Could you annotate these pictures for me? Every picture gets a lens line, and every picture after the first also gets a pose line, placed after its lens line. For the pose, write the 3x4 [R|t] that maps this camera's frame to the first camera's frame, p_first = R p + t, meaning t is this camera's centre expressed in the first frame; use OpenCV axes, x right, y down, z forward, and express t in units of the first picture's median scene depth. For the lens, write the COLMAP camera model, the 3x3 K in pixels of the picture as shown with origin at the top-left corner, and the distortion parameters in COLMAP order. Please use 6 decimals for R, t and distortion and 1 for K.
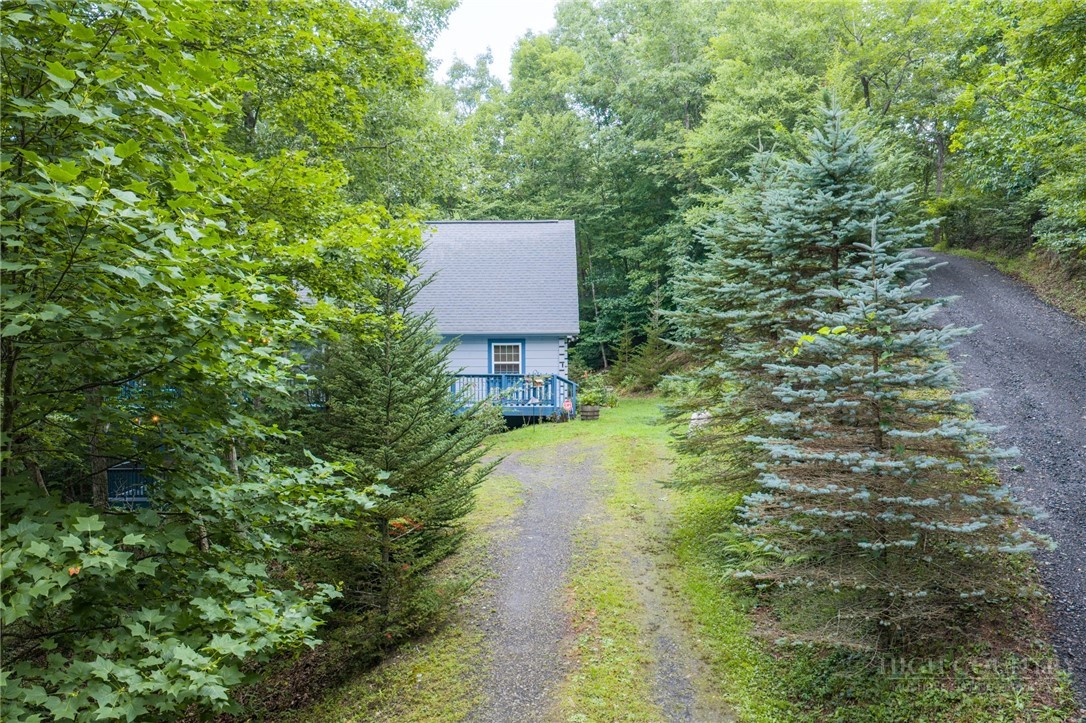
lens RADIAL K [[905.3, 0, 549.3], [0, 905.3, 367.9], [0, 0, 1]] dist [0.020233, -0.007706]
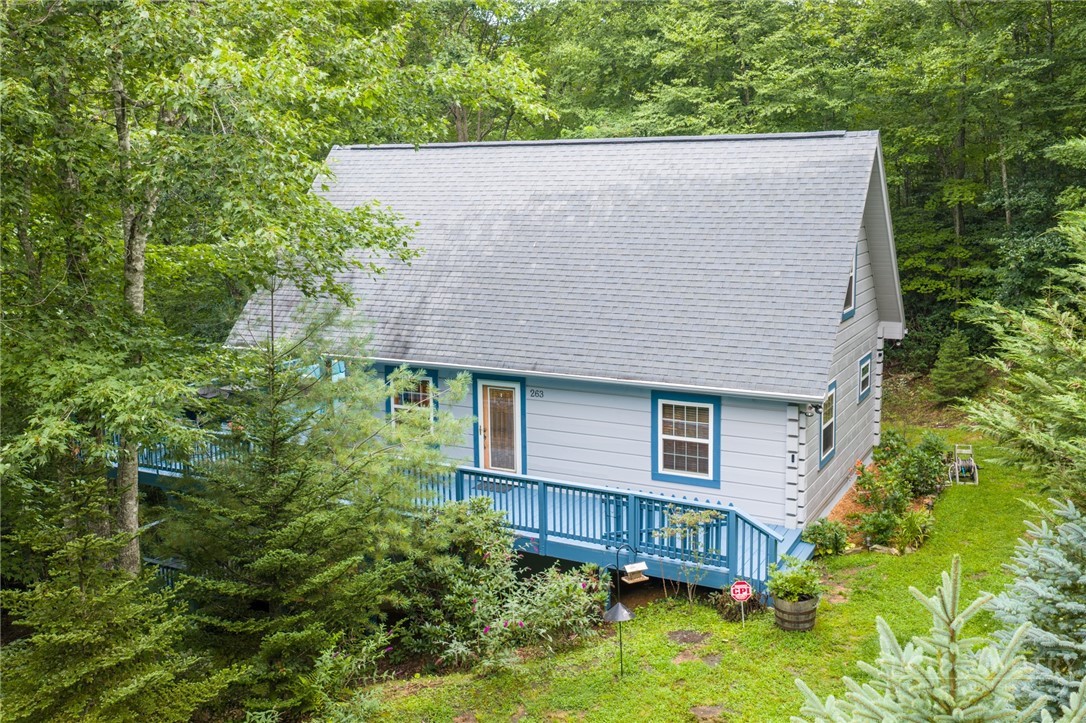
lens RADIAL K [[1050.1, 0, 543.0], [0, 1050.1, 336.0], [0, 0, 1]] dist [0.013199, 0.000573]
pose [[0.881826, 0.065903, -0.466948, 0.113927], [-0.003344, 0.991036, 0.133554, -0.104676], [0.471564, -0.116209, 0.874141, 0.332589]]
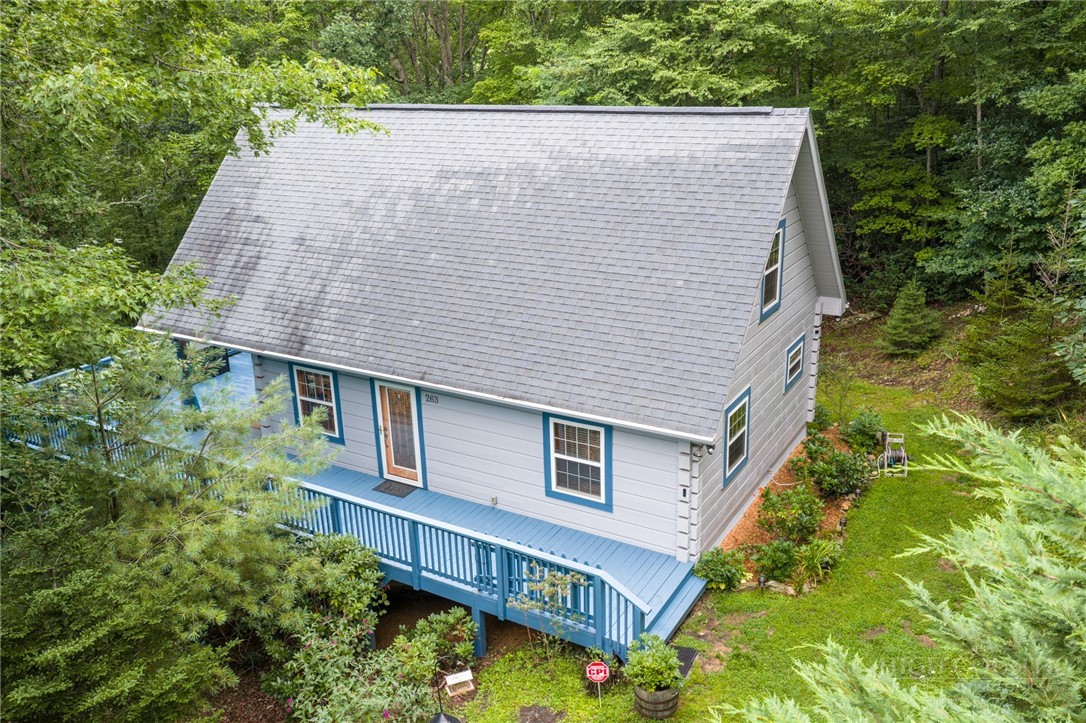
lens RADIAL K [[905.3, 0, 549.3], [0, 905.3, 367.9], [0, 0, 1]] dist [0.020233, -0.007706]
pose [[0.859218, 0.155516, -0.487400, 0.121946], [0.008486, 0.948217, 0.317510, -0.150078], [0.511539, -0.276947, 0.813406, 0.454493]]
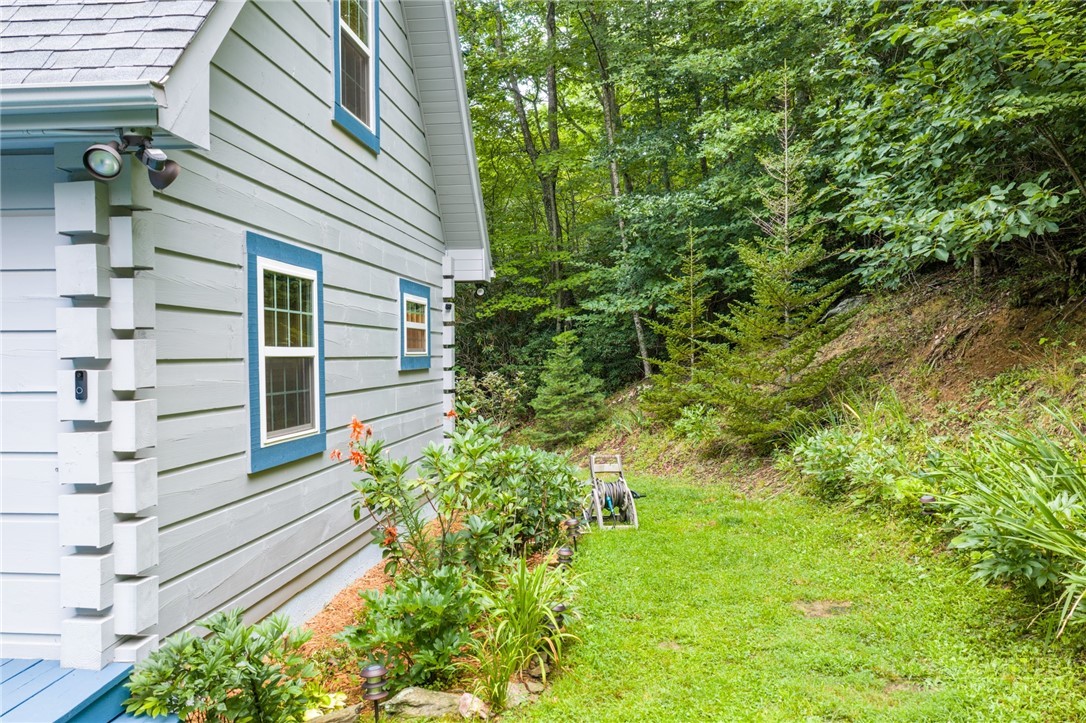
lens RADIAL K [[905.3, 0, 549.3], [0, 905.3, 367.9], [0, 0, 1]] dist [0.020233, -0.007706]
pose [[0.994605, 0.003503, -0.103679, 0.067418], [-0.003968, 0.999983, -0.004280, -0.003640], [0.103662, 0.004668, 0.994602, 0.647948]]
